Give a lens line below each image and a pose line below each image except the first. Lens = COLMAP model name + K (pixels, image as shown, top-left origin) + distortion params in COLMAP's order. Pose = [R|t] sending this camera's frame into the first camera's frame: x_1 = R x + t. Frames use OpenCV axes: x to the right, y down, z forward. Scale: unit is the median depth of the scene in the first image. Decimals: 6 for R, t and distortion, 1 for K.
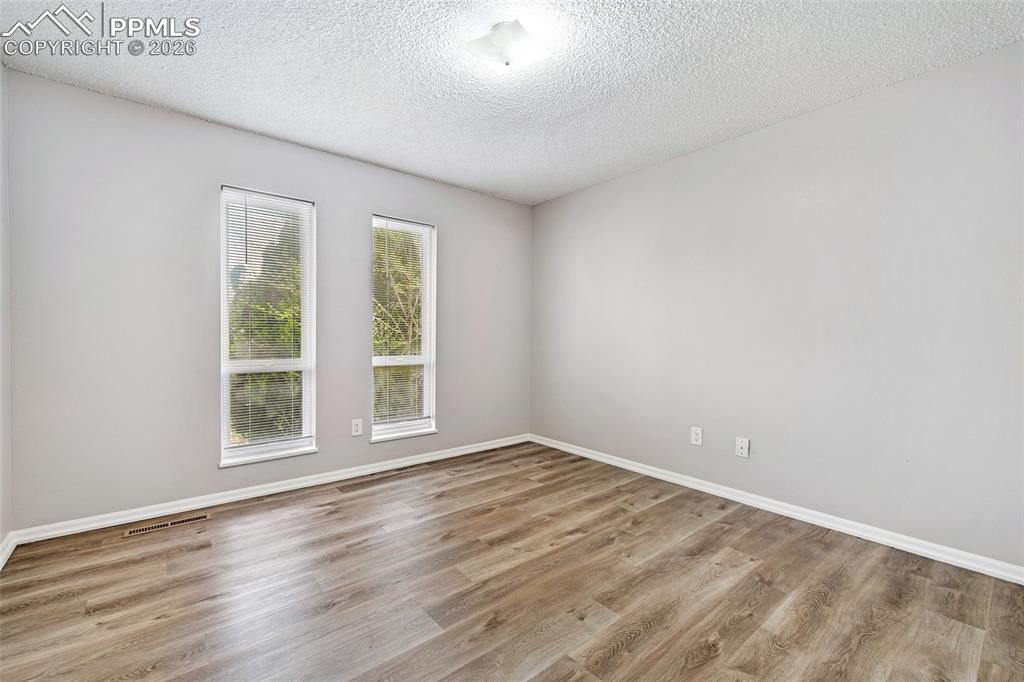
lens RADIAL K [[423.3, 0, 512.0], [0, 423.3, 341.0], [0, 0, 1]] dist [0.000575, 0.000074]
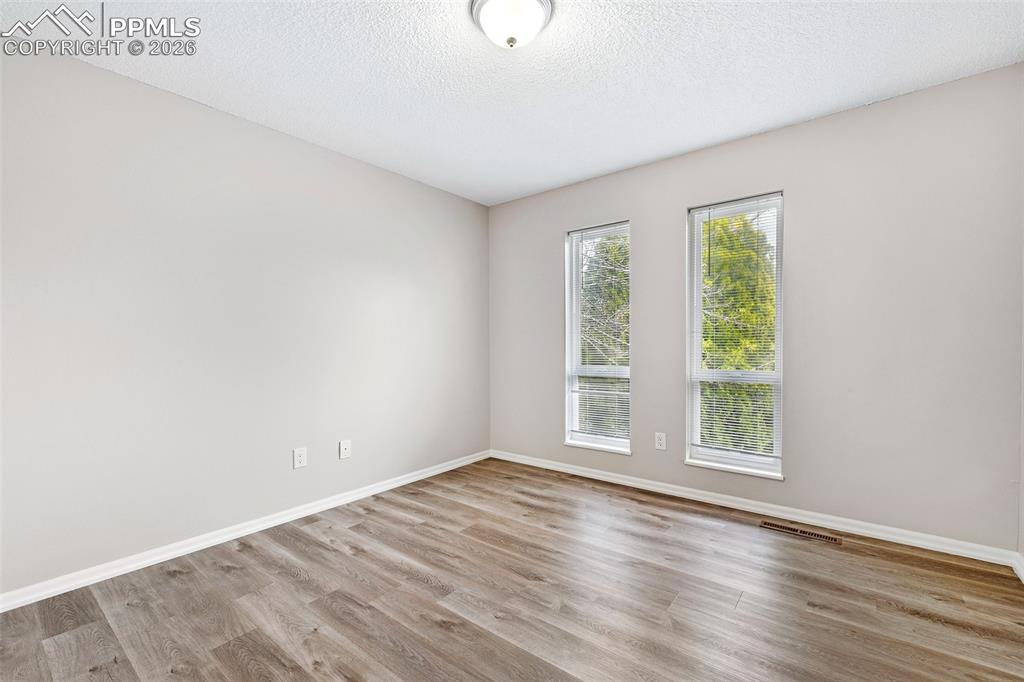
lens RADIAL K [[446.7, 0, 512.0], [0, 446.7, 341.0], [0, 0, 1]] dist [0.000666, 0.000036]
pose [[0.212581, -0.009815, -0.977094, 0.530868], [-0.015777, 0.999785, -0.013476, -0.000224], [0.977016, 0.018280, 0.212381, 0.451496]]
